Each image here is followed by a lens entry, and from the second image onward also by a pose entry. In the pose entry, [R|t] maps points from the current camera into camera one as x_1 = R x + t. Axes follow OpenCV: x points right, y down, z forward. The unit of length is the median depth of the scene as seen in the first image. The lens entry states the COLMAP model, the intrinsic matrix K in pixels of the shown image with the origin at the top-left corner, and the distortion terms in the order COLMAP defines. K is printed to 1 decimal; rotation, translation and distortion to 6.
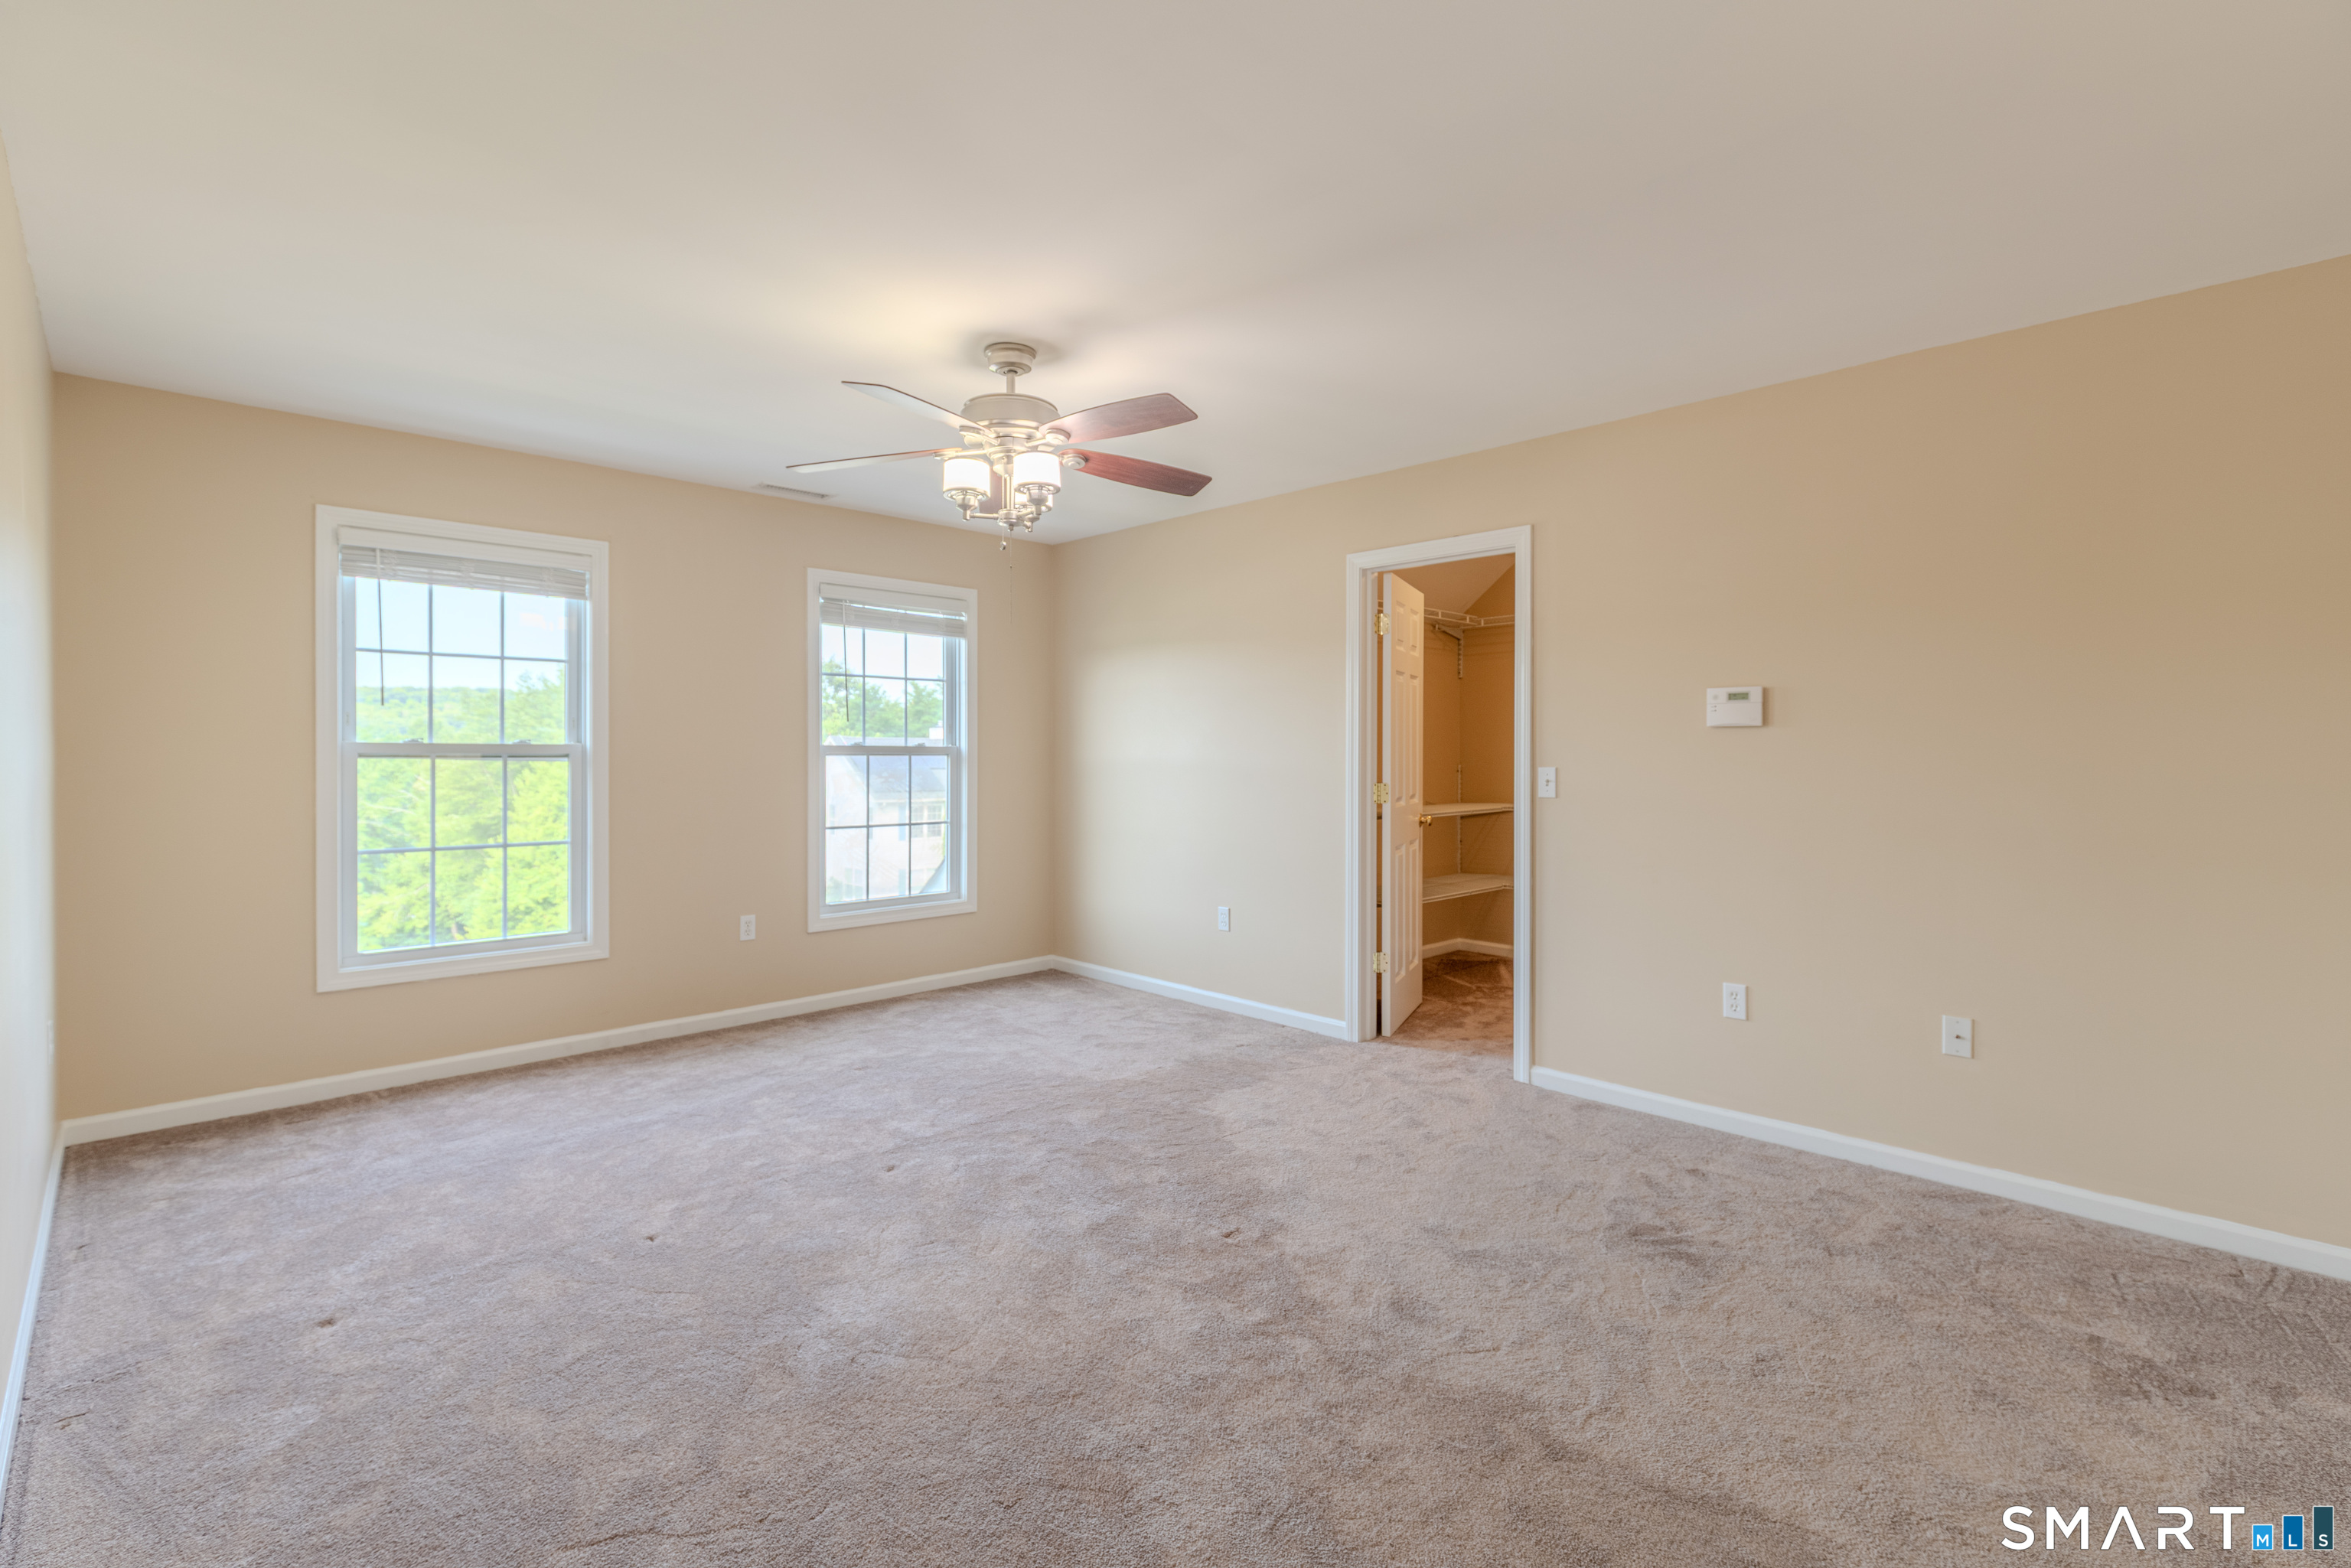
lens RADIAL K [[1067.6, 0, 1175.7], [0, 1067.6, 756.2], [0, 0, 1]] dist [0.003152, 0.000208]
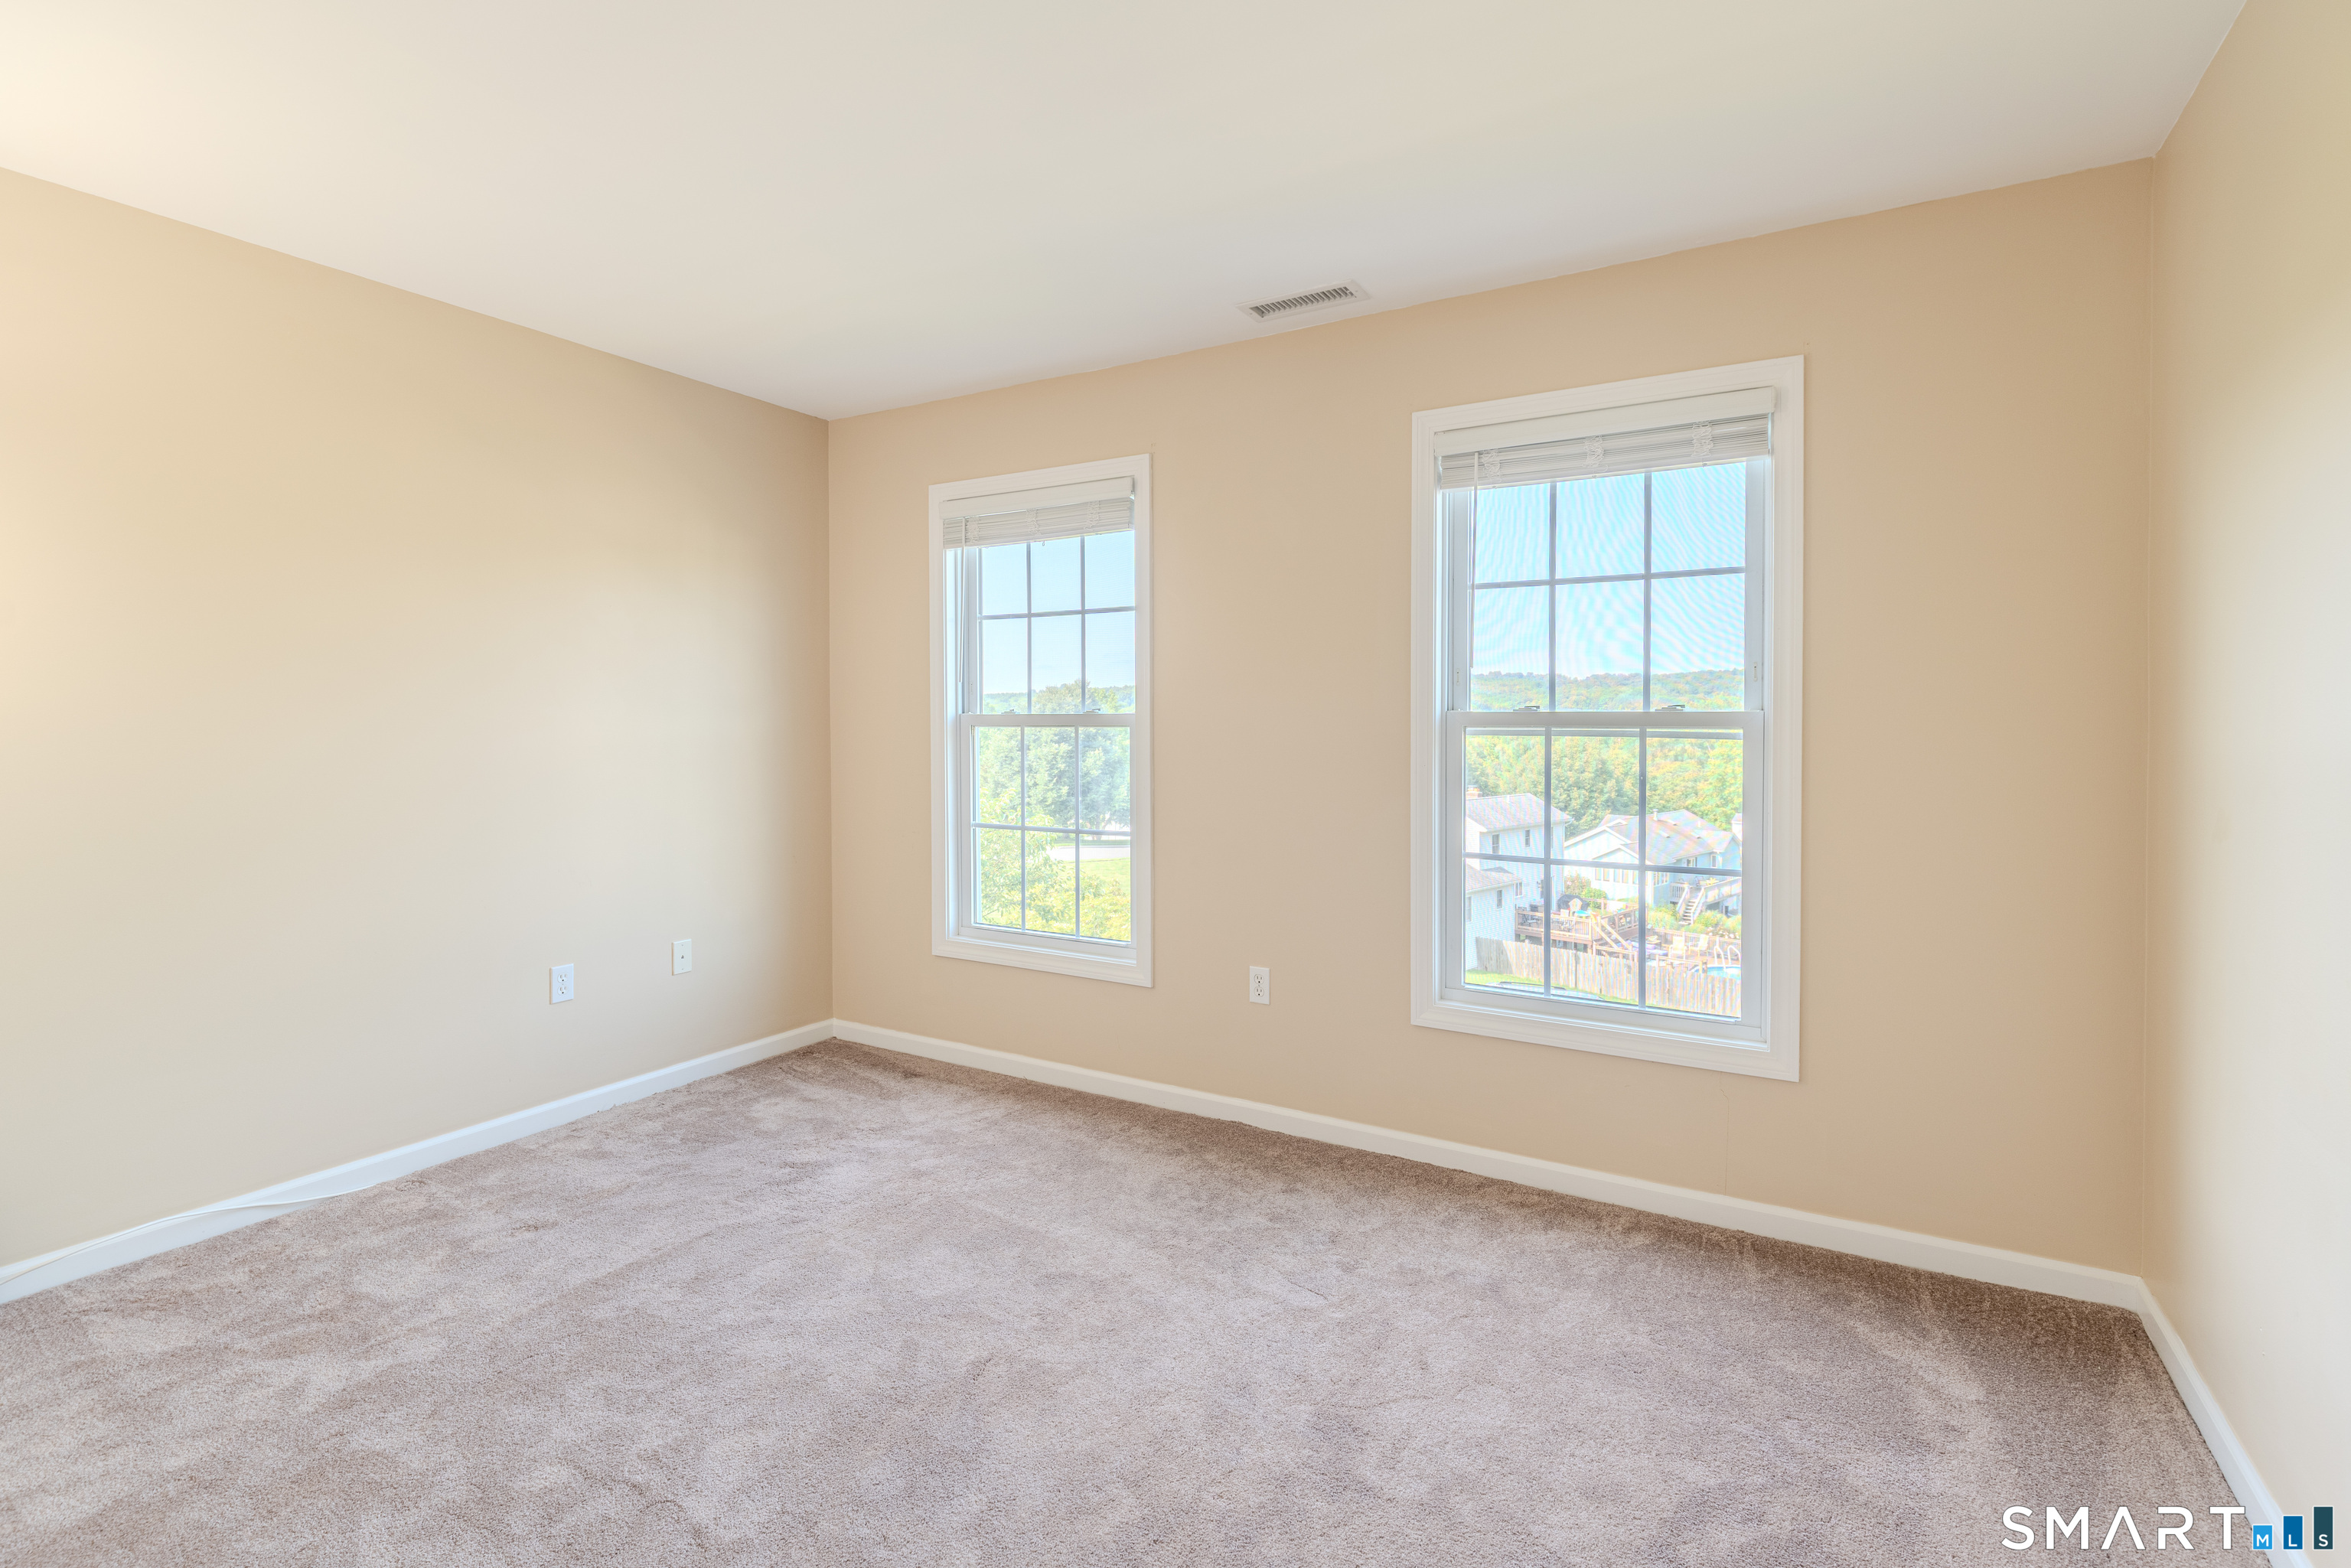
lens RADIAL K [[1067.6, 0, 1175.7], [0, 1067.6, 756.2], [0, 0, 1]] dist [0.003152, 0.000208]
pose [[0.258460, 0.026357, -0.965662, 0.232948], [0.001205, 0.999618, 0.027606, 0.000867], [0.966021, -0.008298, 0.258329, 0.826992]]
